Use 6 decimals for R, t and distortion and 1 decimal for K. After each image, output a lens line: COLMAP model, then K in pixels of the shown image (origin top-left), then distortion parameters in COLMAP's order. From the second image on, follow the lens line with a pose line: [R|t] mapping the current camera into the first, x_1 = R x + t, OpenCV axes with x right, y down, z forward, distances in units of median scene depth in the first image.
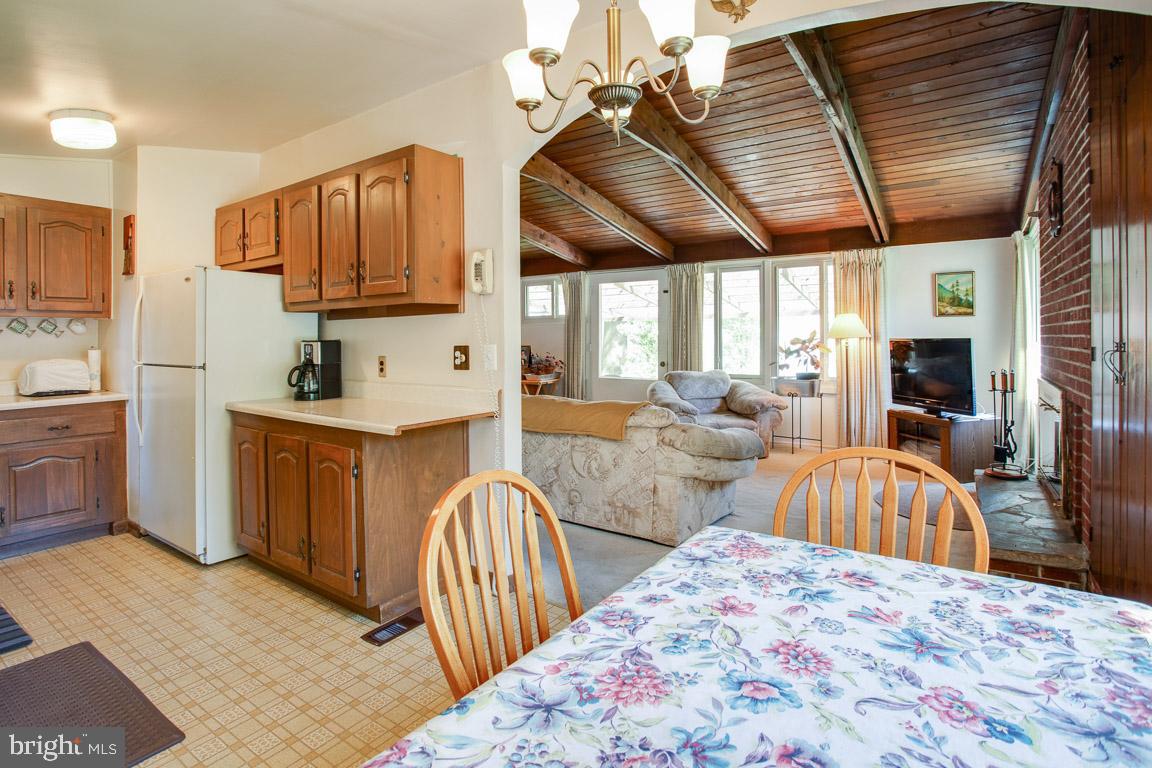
lens RADIAL K [[563.7, 0, 581.5], [0, 563.7, 335.9], [0, 0, 1]] dist [-0.054126, 0.018143]
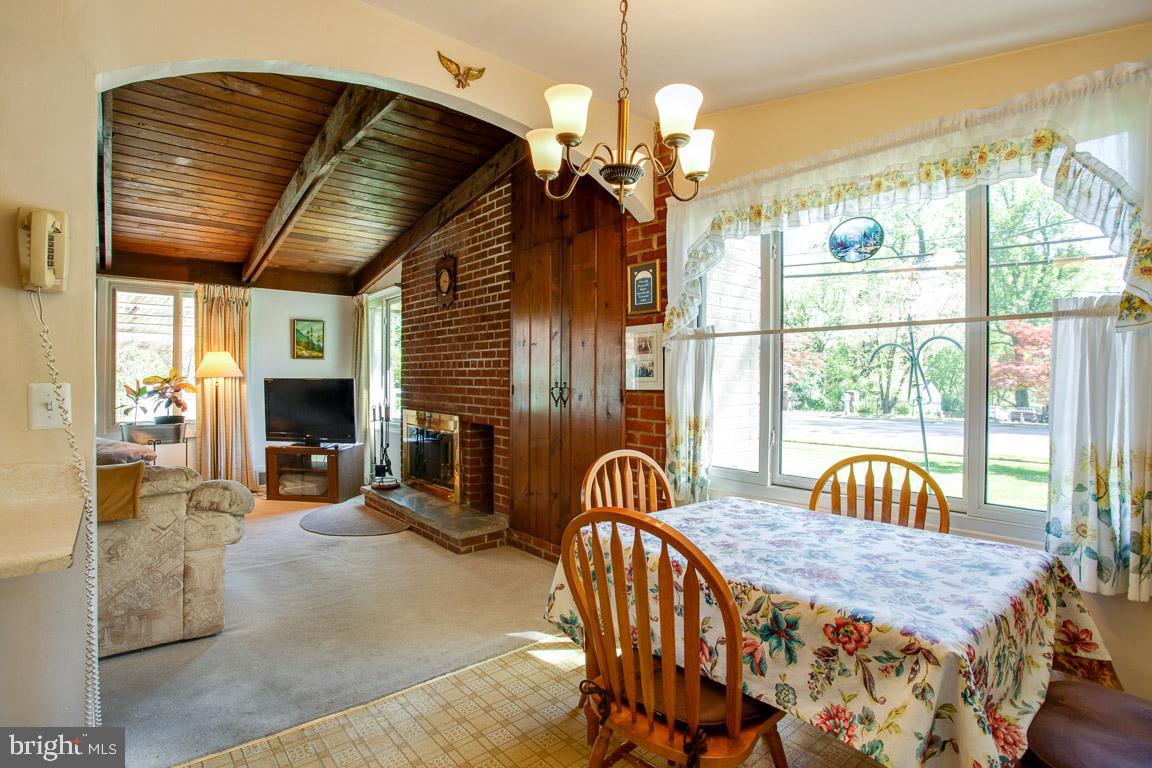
lens RADIAL K [[563.1, 0, 543.7], [0, 563.1, 382.8], [0, 0, 1]] dist [-0.041154, 0.000587]
pose [[0.306181, 0.002376, 0.951970, -0.236762], [-0.013622, 0.999905, 0.001886, 0.003880], [-0.951876, -0.013545, 0.306185, 0.167287]]
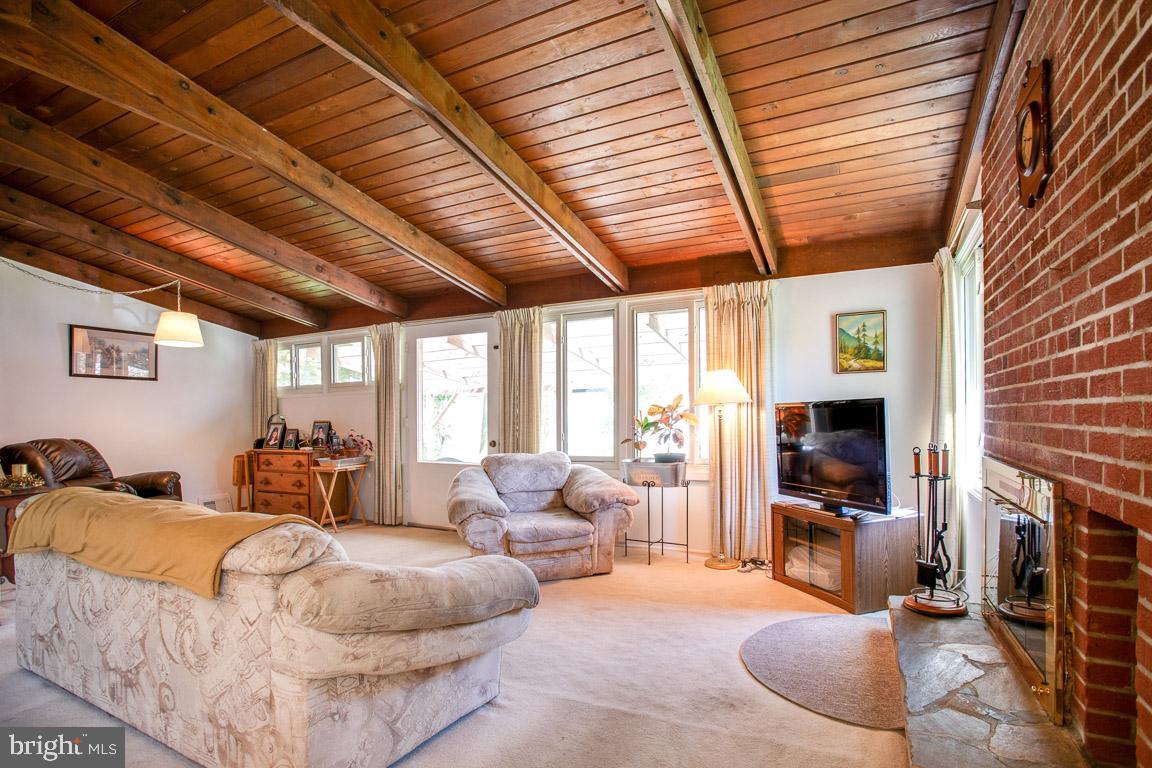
lens RADIAL K [[570.9, 0, 570.9], [0, 570.9, 432.9], [0, 0, 1]] dist [-0.055798, 0.001043]
pose [[0.992078, -0.010600, 0.125177, 0.178327], [0.007055, 0.999562, 0.028728, 0.017380], [-0.125427, -0.027617, 0.991718, 0.272618]]
